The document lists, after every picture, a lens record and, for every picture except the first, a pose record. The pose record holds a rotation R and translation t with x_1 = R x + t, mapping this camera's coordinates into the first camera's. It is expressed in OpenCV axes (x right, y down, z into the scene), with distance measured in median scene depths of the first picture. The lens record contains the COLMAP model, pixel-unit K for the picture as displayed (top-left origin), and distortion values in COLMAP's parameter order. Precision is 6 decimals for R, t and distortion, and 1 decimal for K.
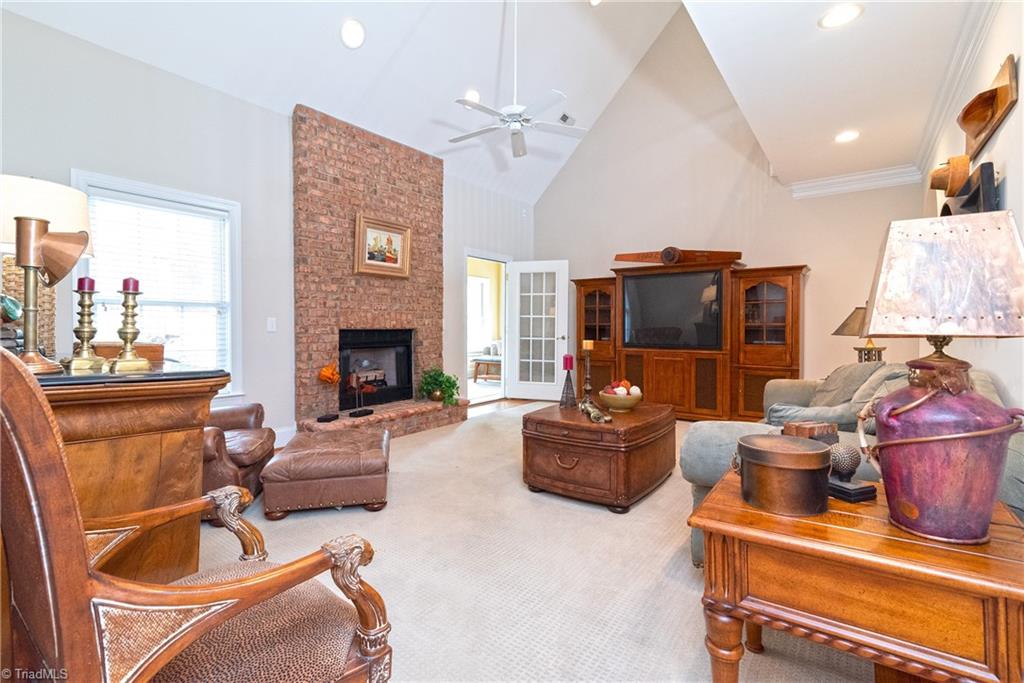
lens RADIAL K [[468.0, 0, 510.7], [0, 468.0, 336.9], [0, 0, 1]] dist [-0.000340, -0.000398]
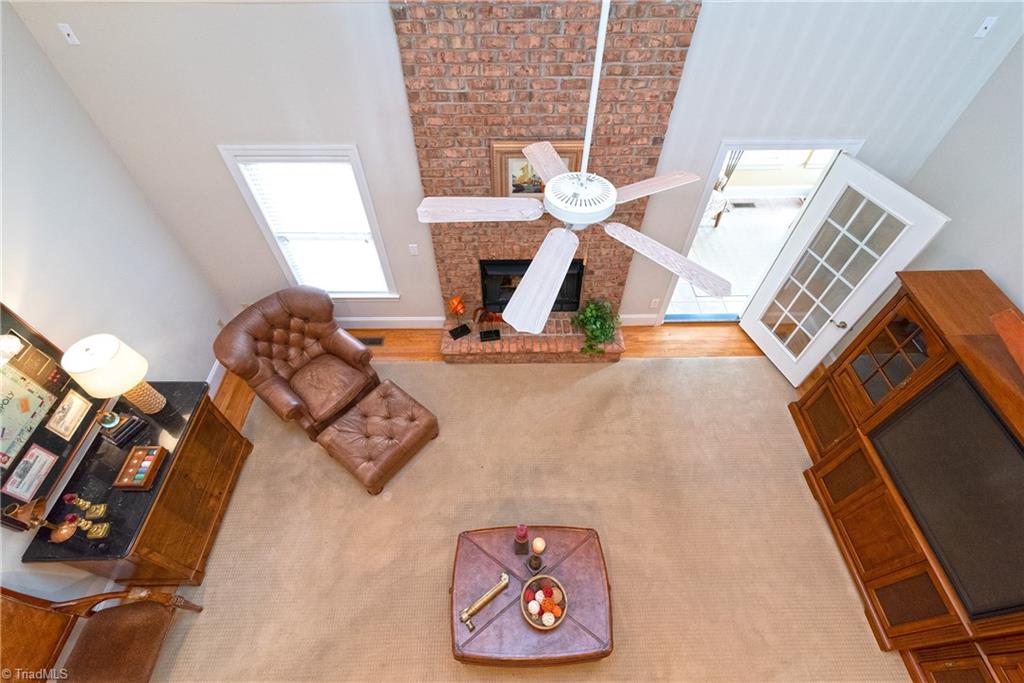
lens RADIAL K [[468.0, 0, 511.1], [0, 468.0, 341.5], [0, 0, 1]] dist [-0.000340, -0.000398]
pose [[0.600888, 0.625355, -0.497860, 0.241272], [-0.000544, 0.623164, 0.782091, -0.645545], [0.799333, -0.469679, 0.374792, 0.620542]]
